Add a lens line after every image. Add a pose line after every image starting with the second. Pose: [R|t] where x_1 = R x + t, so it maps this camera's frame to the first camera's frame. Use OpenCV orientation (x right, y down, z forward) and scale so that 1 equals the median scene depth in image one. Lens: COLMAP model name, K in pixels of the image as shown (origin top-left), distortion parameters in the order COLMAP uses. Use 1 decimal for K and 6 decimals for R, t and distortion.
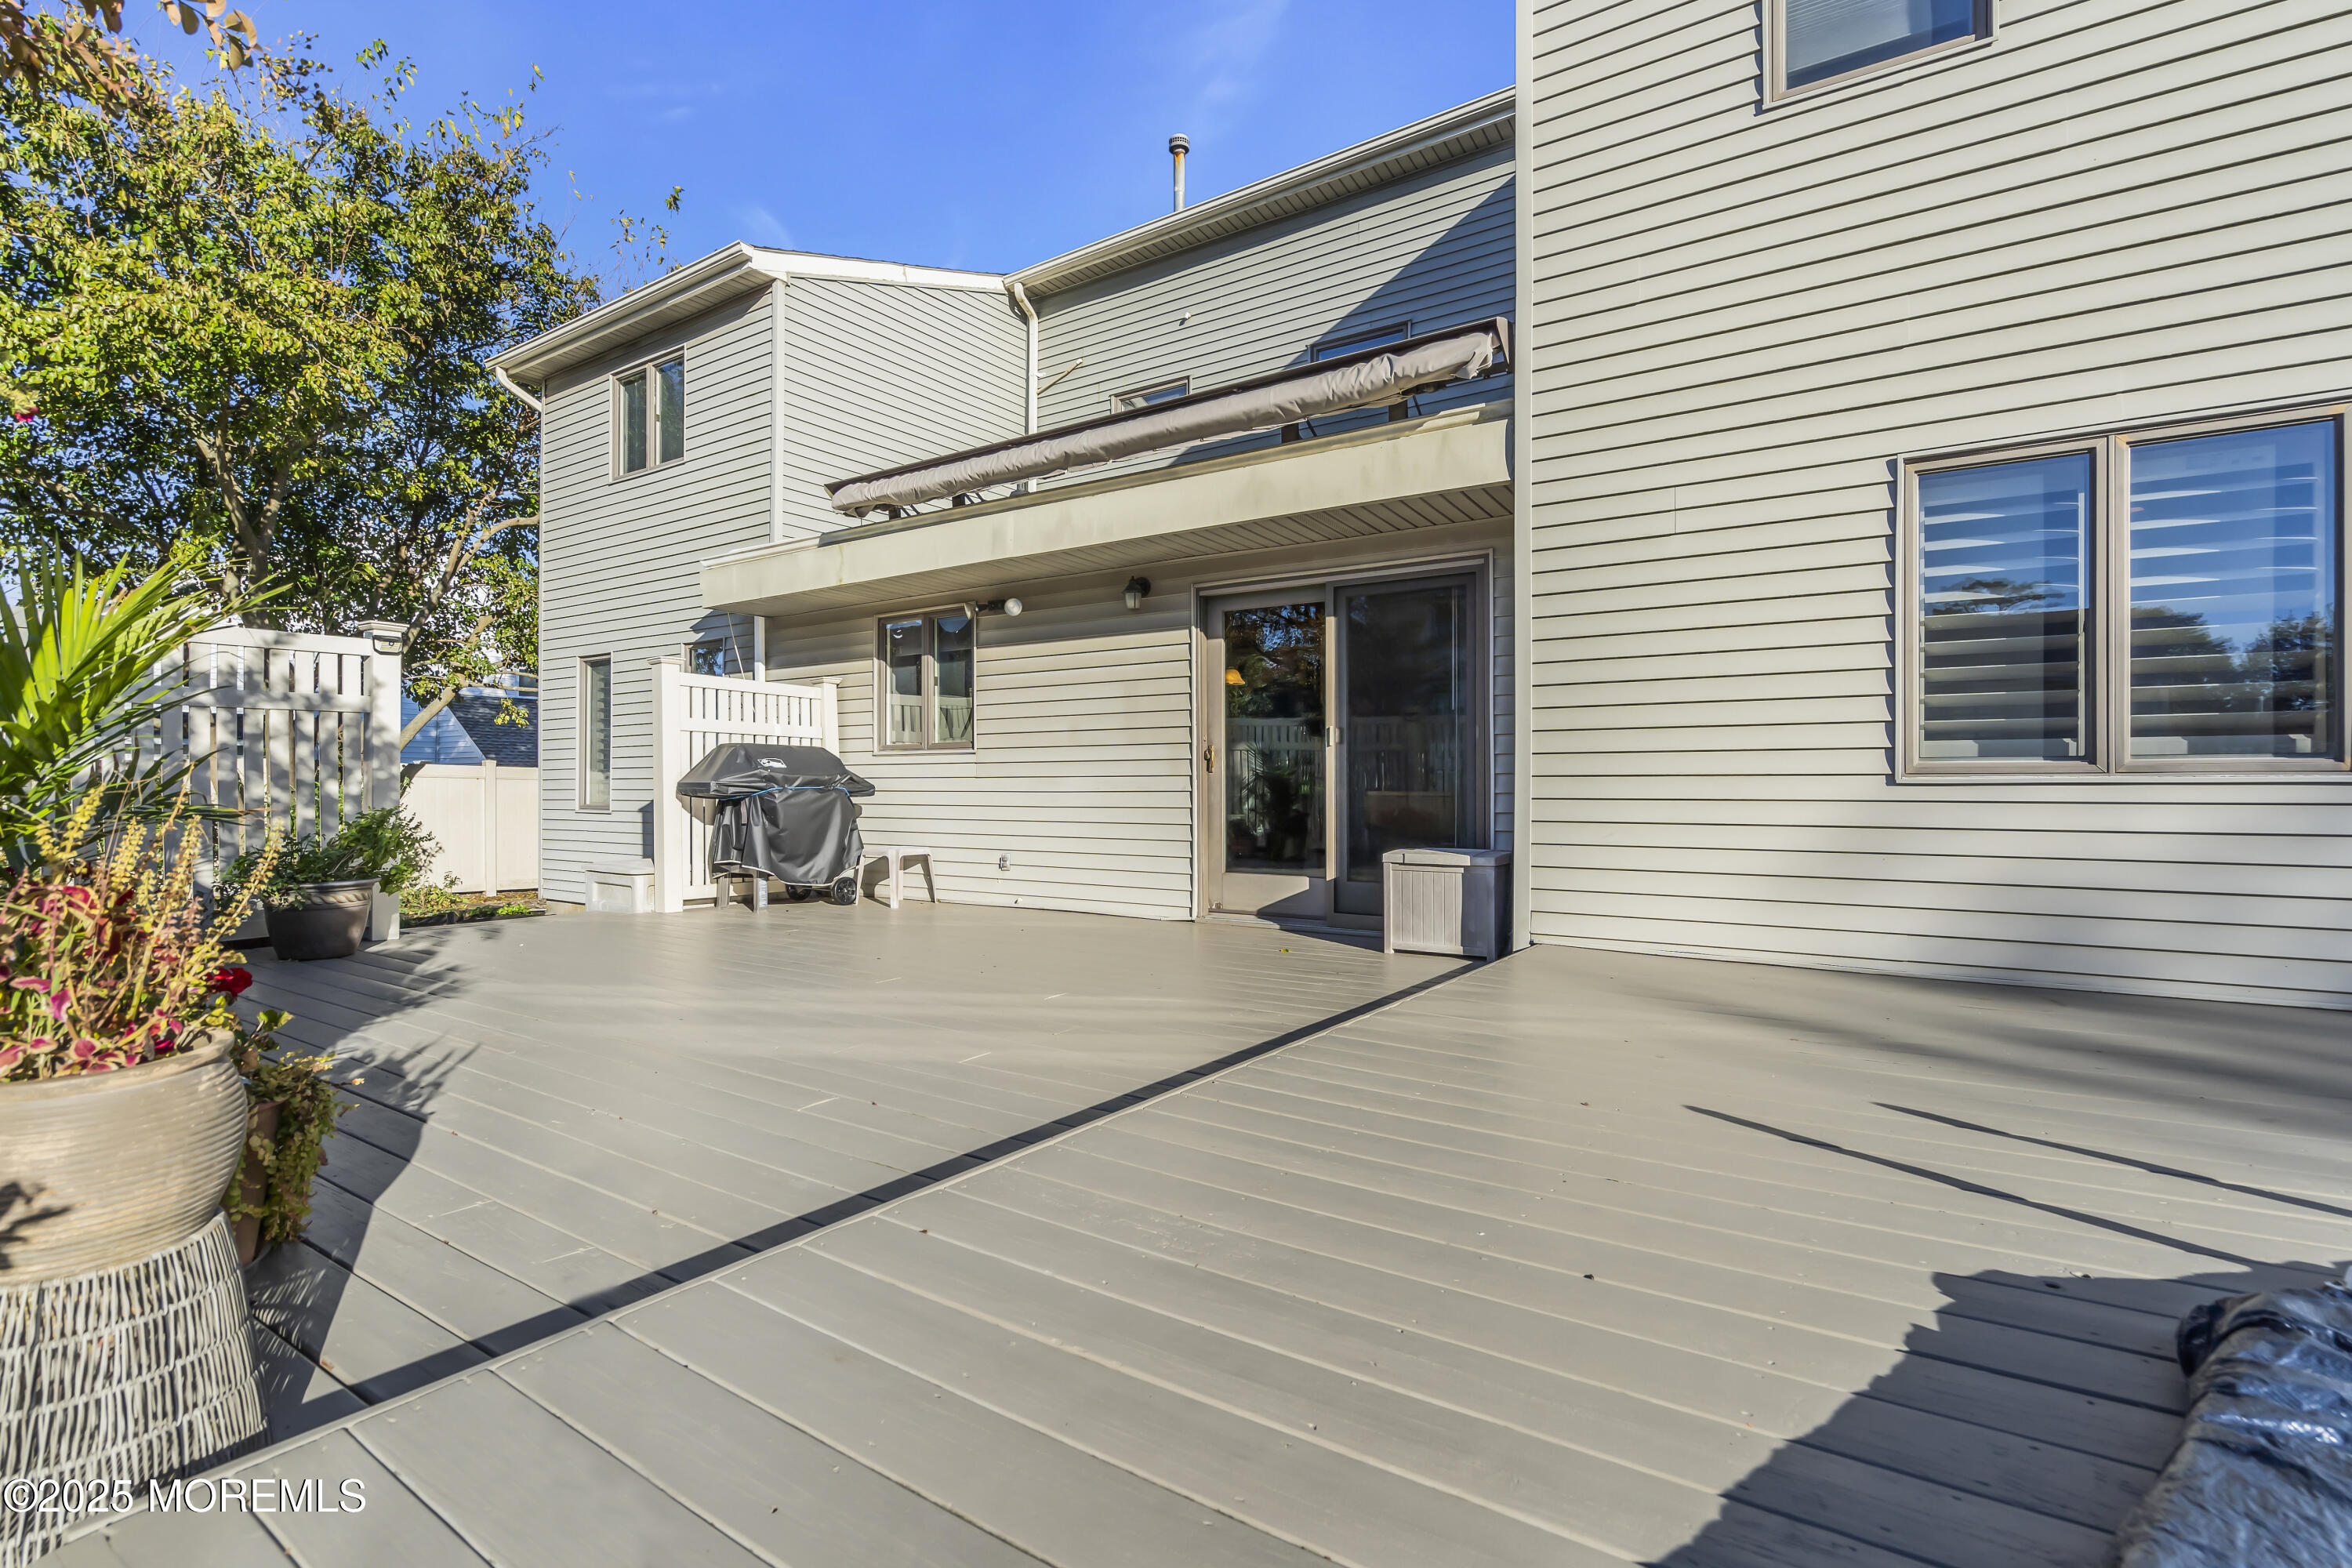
lens RADIAL K [[1070.7, 0, 1176.0], [0, 1070.7, 784.0], [0, 0, 1]] dist [0.001343, 0.000228]
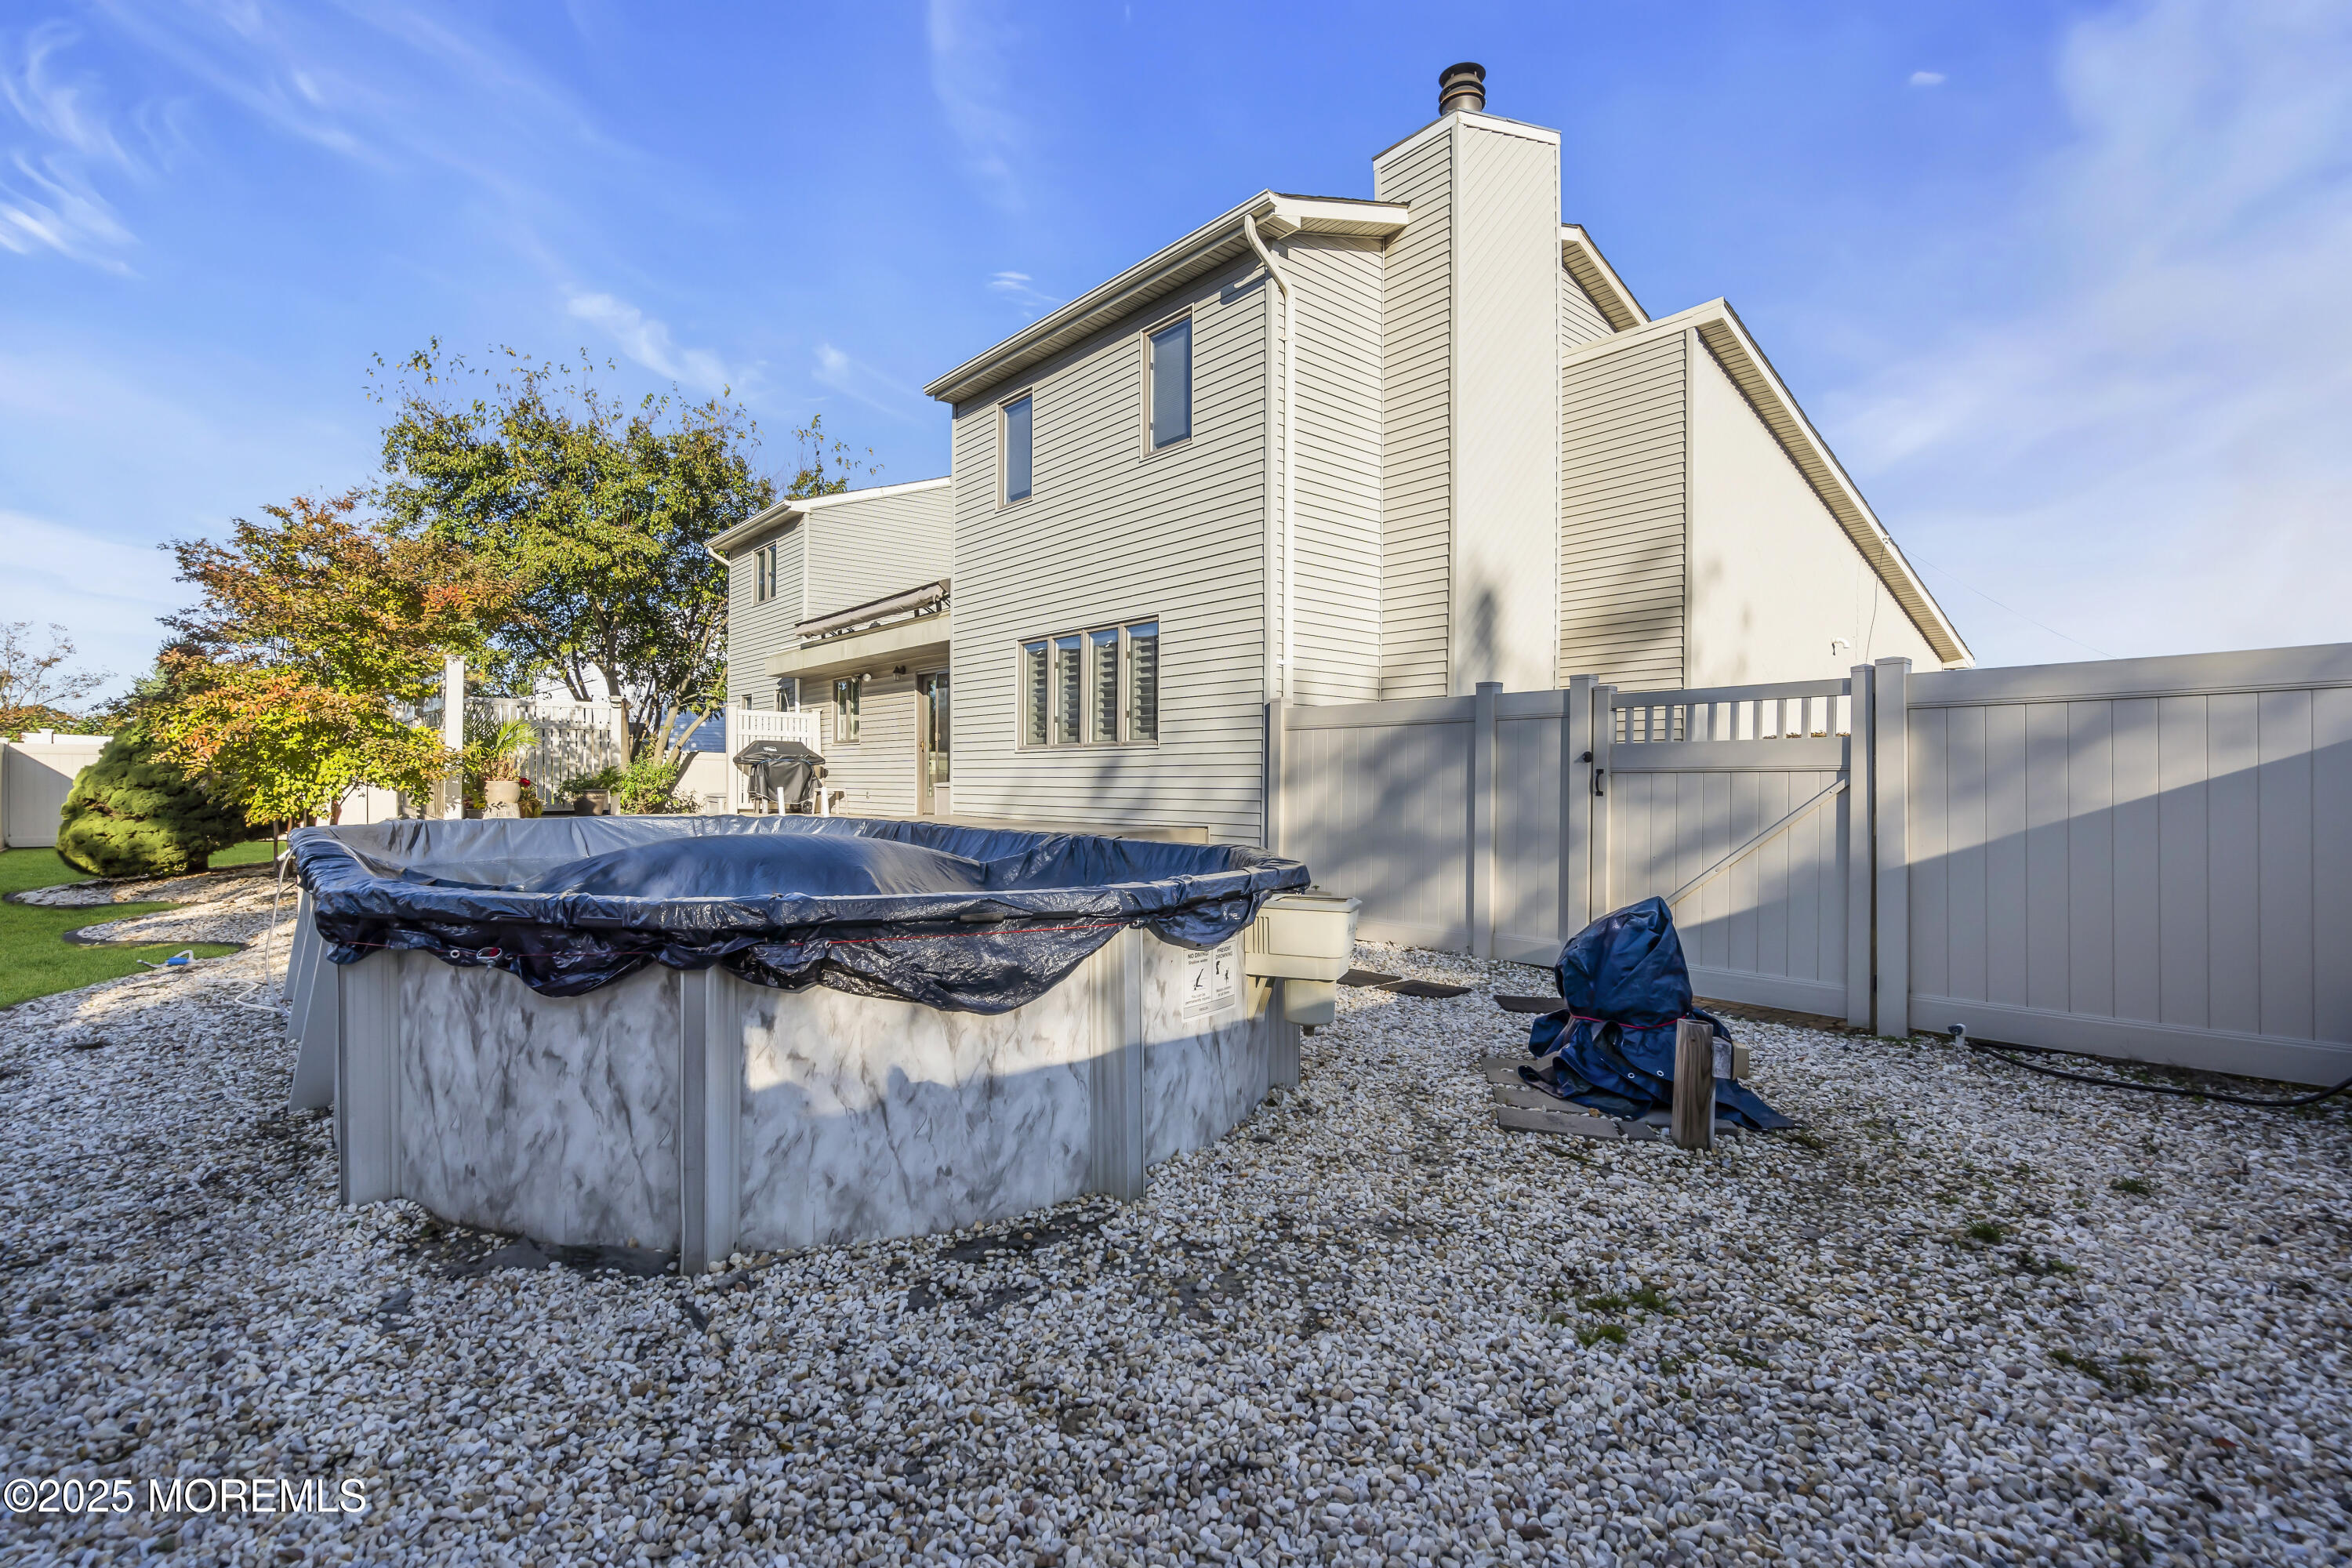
lens RADIAL K [[1070.7, 0, 1176.0], [0, 1070.7, 784.0], [0, 0, 1]] dist [0.001343, 0.000228]
pose [[0.961110, 0.004271, -0.276133, 1.001147], [-0.002381, 0.999971, 0.007180, 0.033693], [0.276156, -0.006243, 0.961093, -0.881173]]
